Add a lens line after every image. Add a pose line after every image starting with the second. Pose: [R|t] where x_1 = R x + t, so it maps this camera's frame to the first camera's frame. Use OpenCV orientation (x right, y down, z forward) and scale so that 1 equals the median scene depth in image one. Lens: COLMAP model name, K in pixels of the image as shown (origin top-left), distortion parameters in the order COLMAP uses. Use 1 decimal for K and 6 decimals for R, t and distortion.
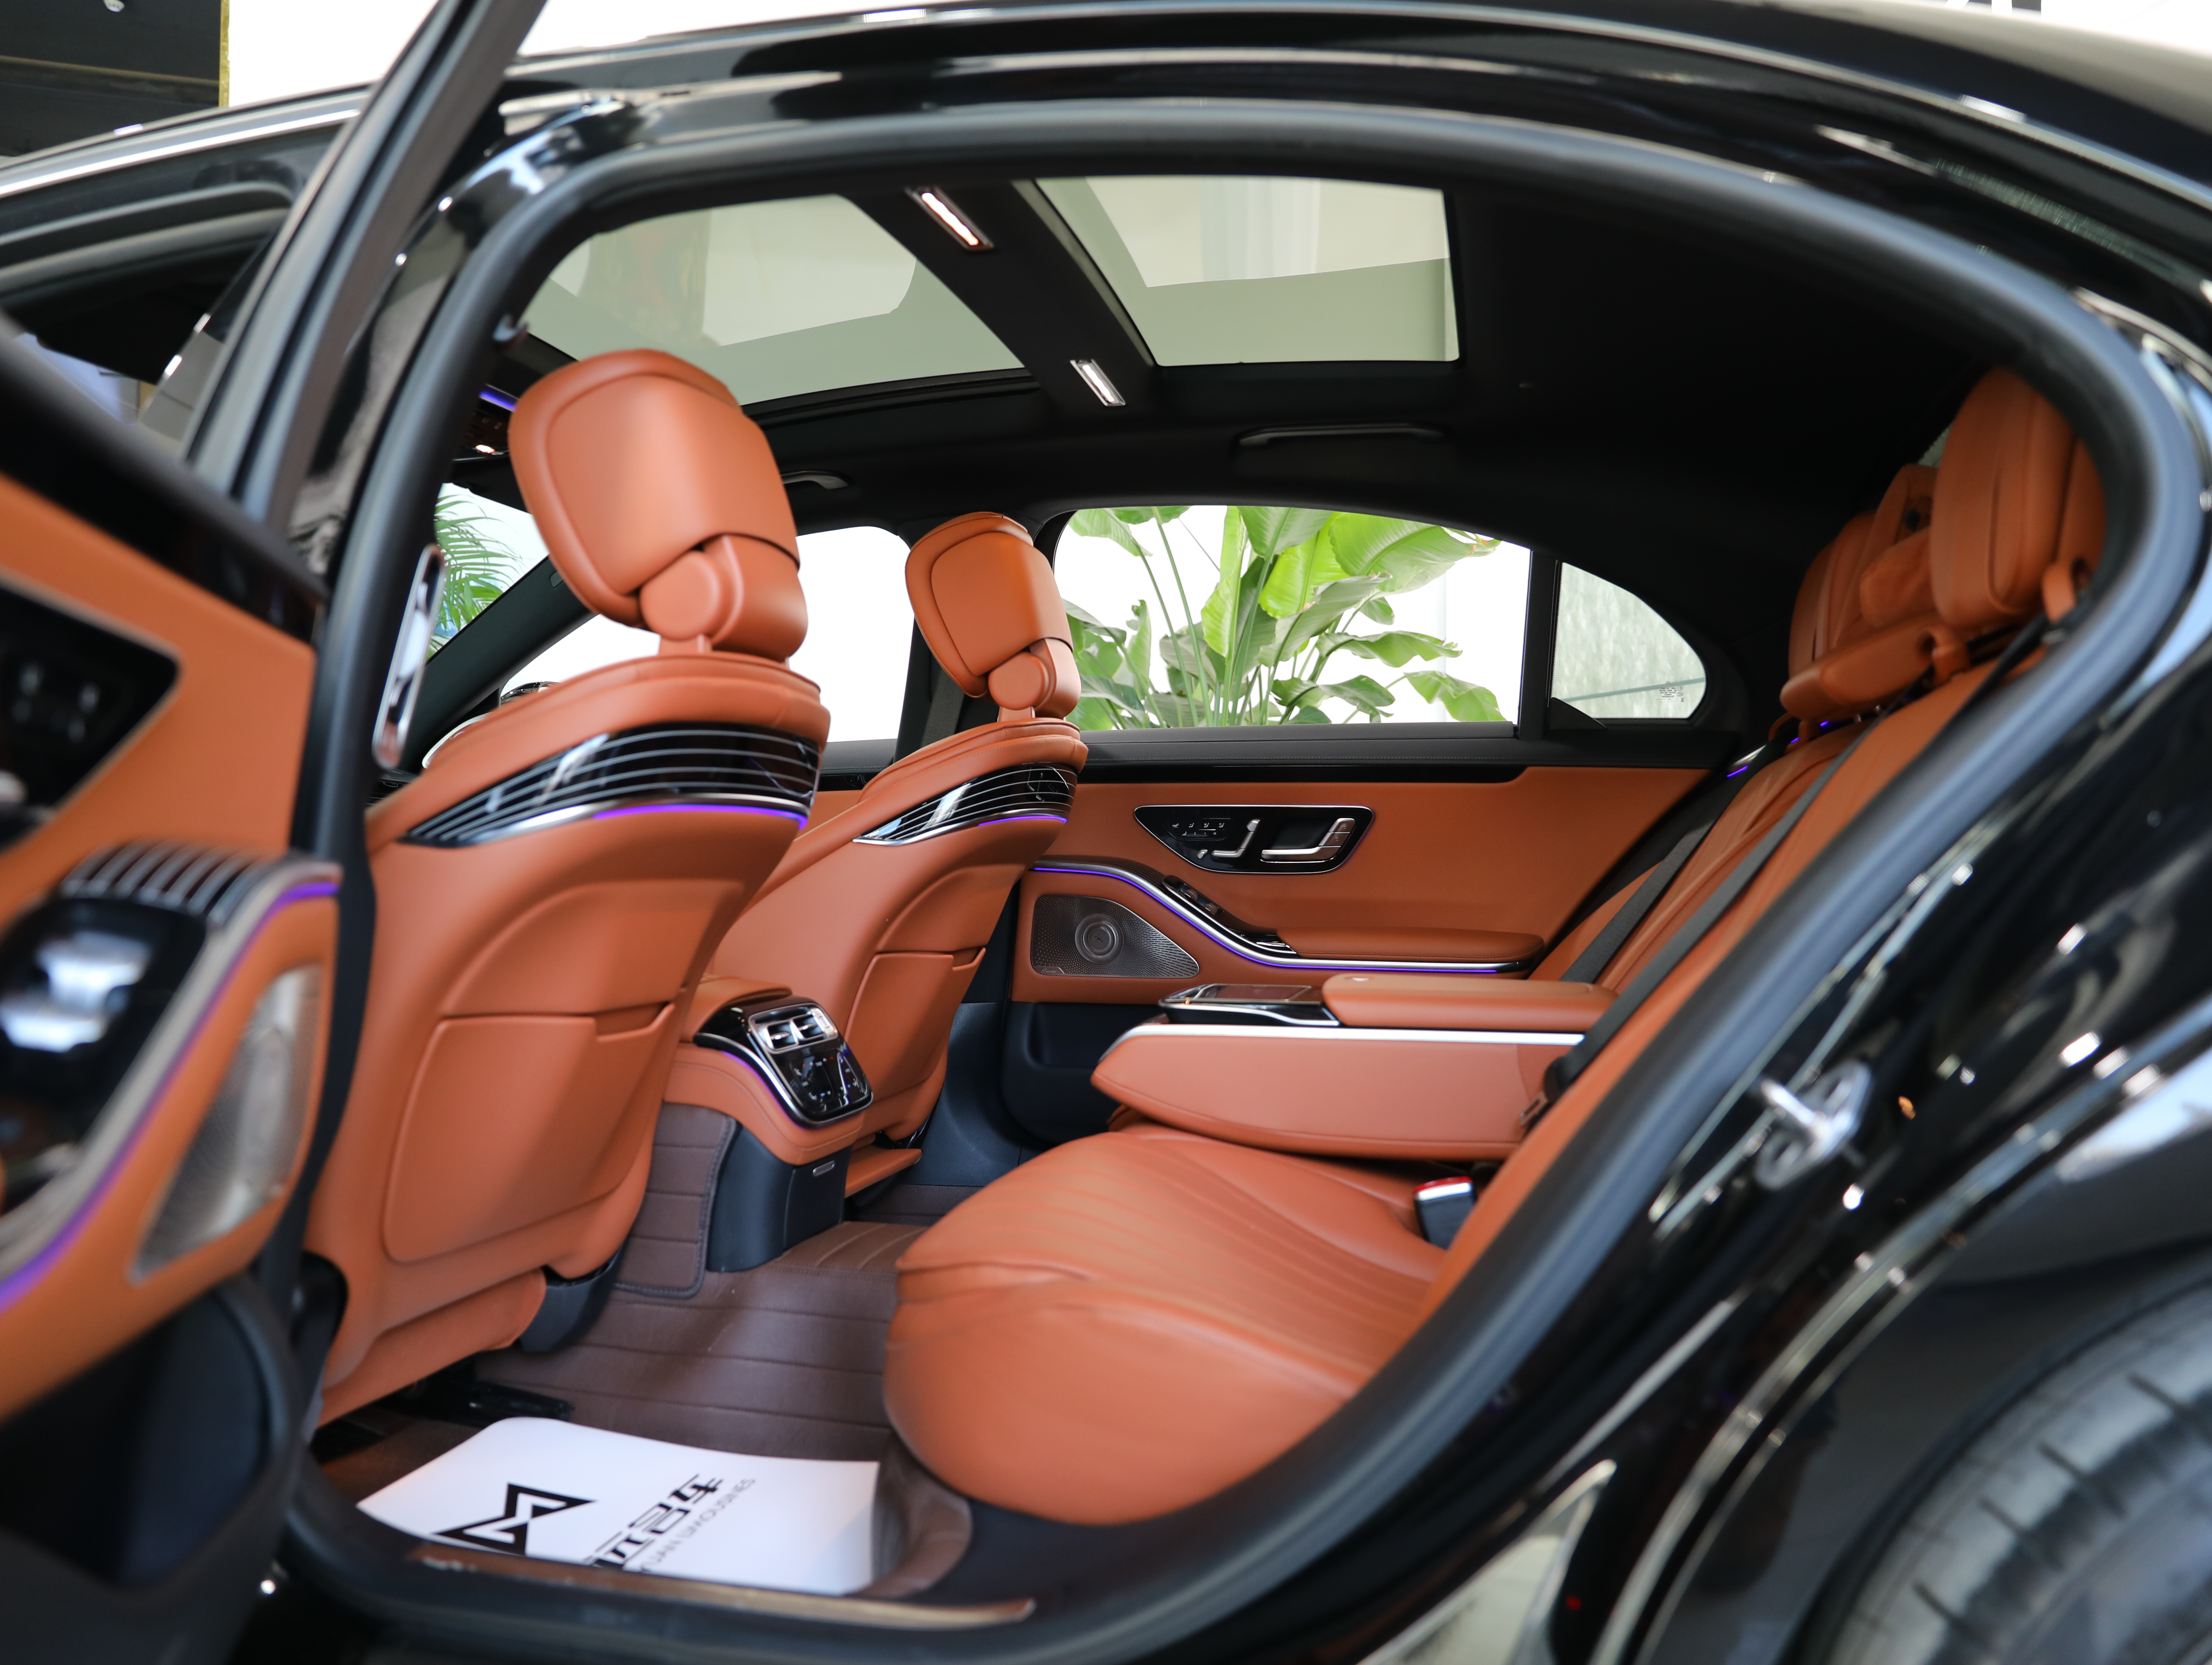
lens RADIAL K [[1744.8, 0, 1106.0], [0, 1744.8, 832.5], [0, 0, 1]] dist [-0.081368, 0.006880]
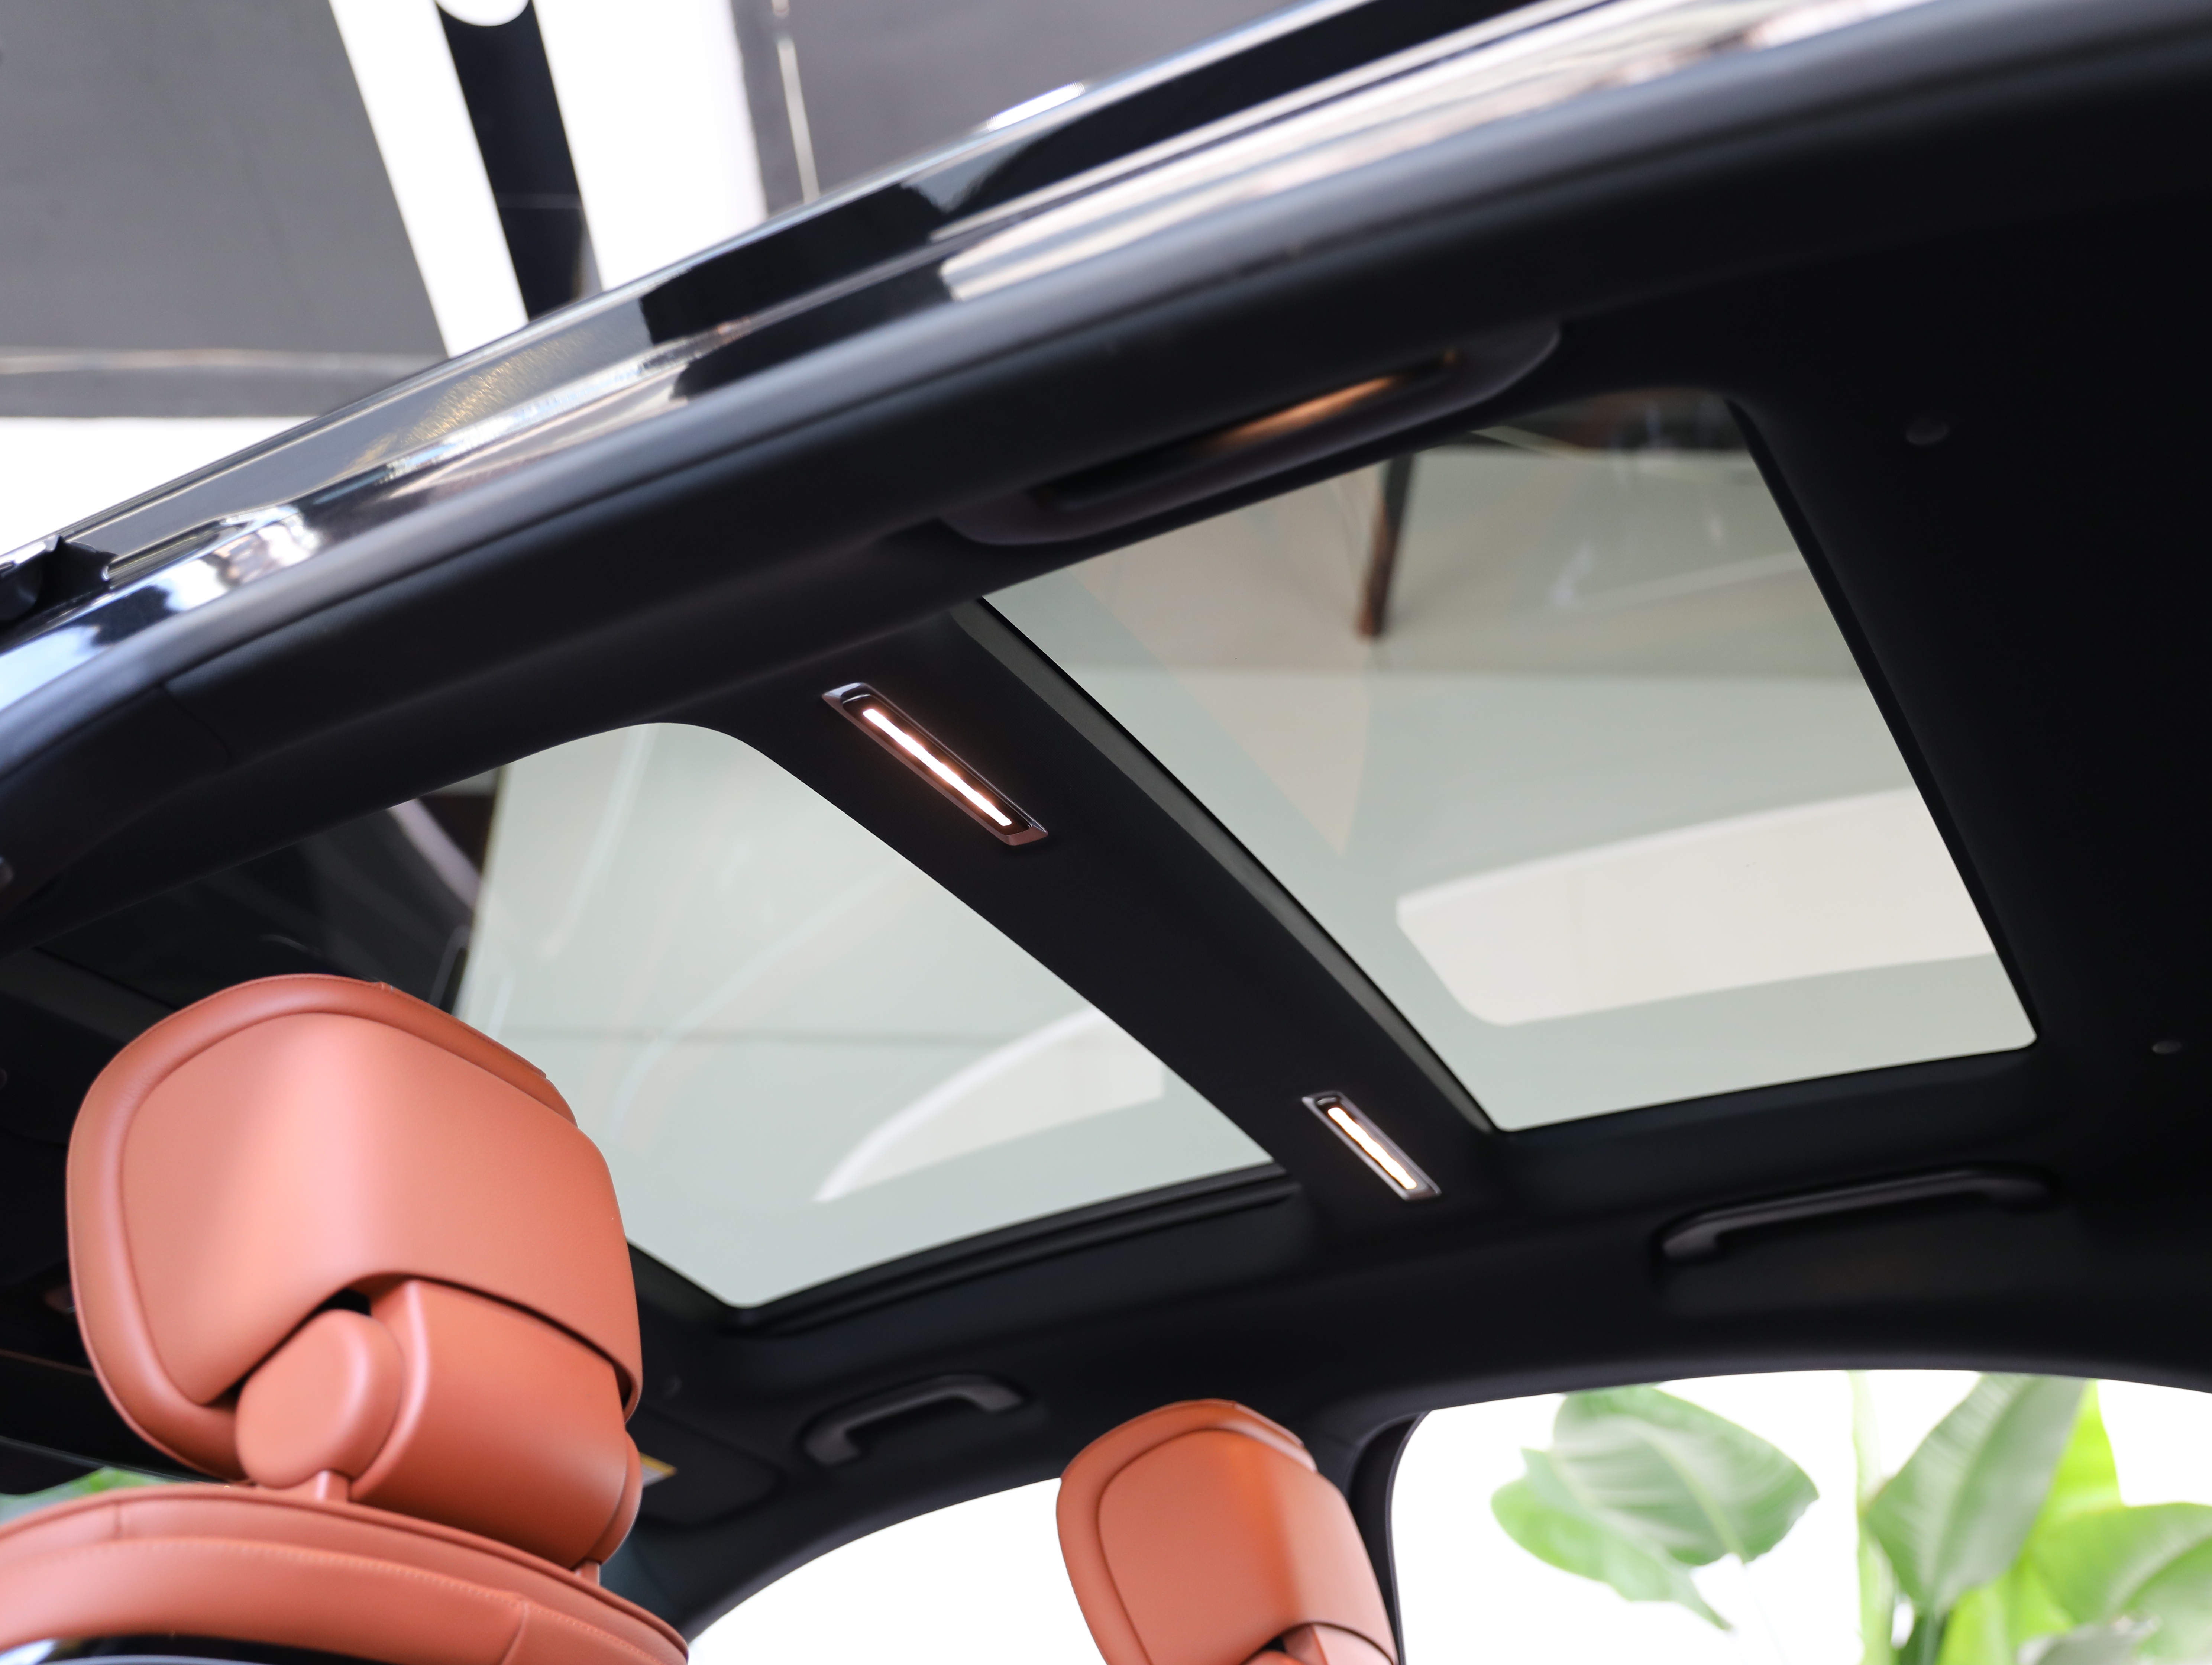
lens RADIAL K [[2285.1, 0, 1106.0], [0, 2285.1, 832.5], [0, 0, 1]] dist [-0.007159, -0.010719]
pose [[0.958182, -0.144556, -0.246965, 0.109324], [-0.005495, 0.853575, -0.520941, 0.044483], [0.286108, 0.500513, 0.817086, 0.295330]]
